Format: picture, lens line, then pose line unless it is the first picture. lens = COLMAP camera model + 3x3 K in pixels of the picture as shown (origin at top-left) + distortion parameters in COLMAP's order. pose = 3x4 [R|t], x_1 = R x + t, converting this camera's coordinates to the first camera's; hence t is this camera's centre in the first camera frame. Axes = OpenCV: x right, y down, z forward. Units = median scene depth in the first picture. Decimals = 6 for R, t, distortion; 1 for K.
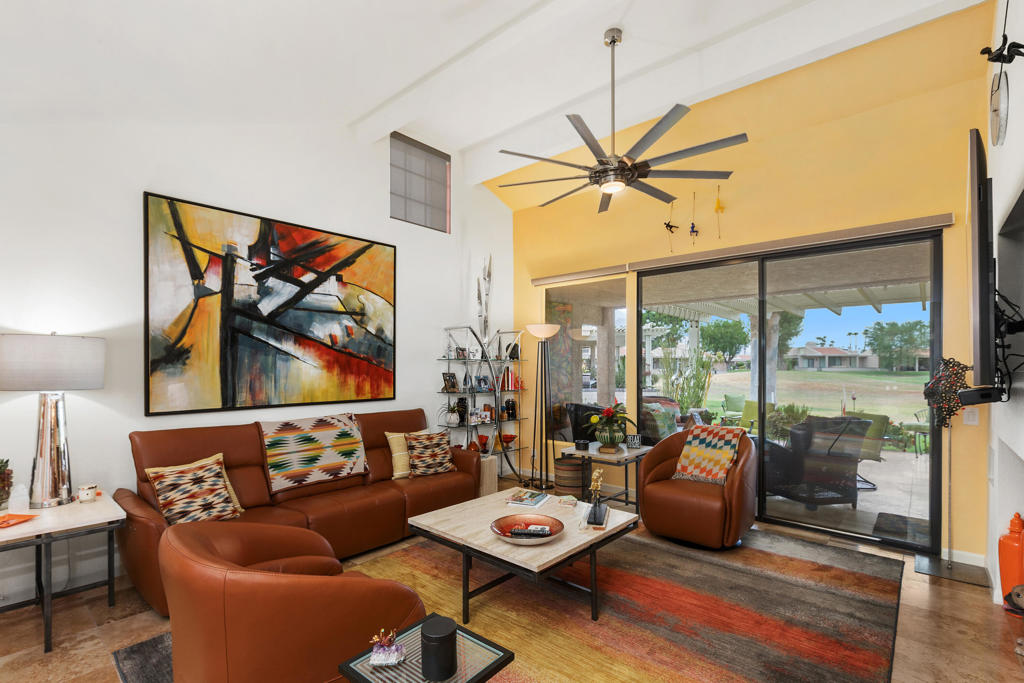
lens RADIAL K [[471.7, 0, 508.6], [0, 471.7, 369.3], [0, 0, 1]] dist [0.003918, -0.000021]
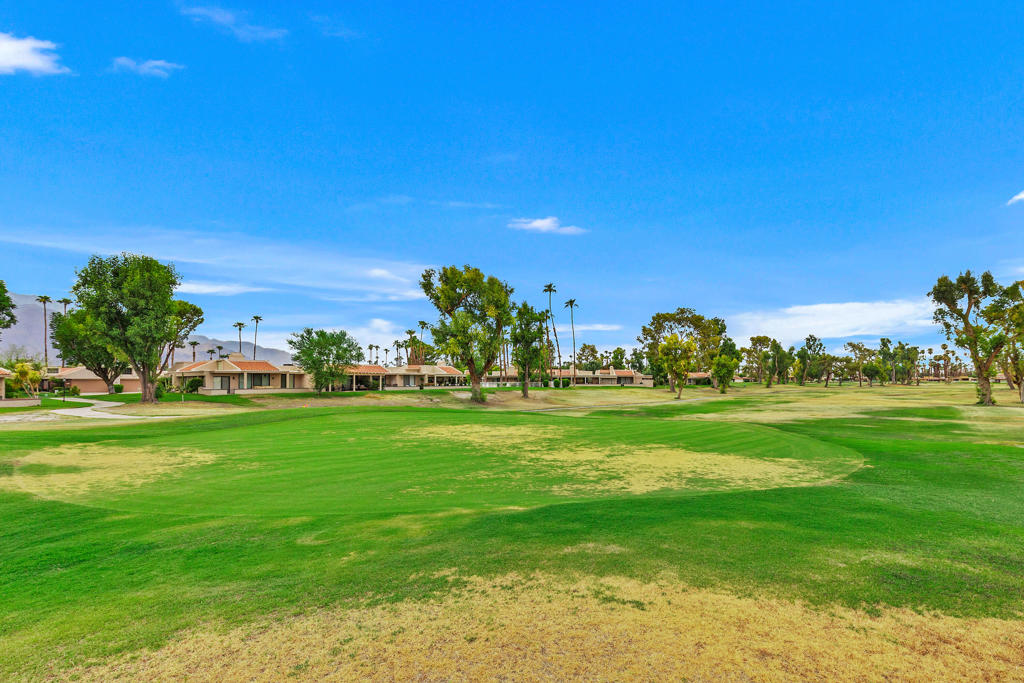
lens RADIAL K [[512.7, 0, 513.4], [0, 512.7, 339.2], [0, 0, 1]] dist [0.015220, 0.000058]
pose [[0.612357, 0.060745, 0.788244, 0.306022], [0.010727, 0.996314, -0.085113, -0.007874], [-0.790508, 0.060576, 0.609448, 0.200614]]
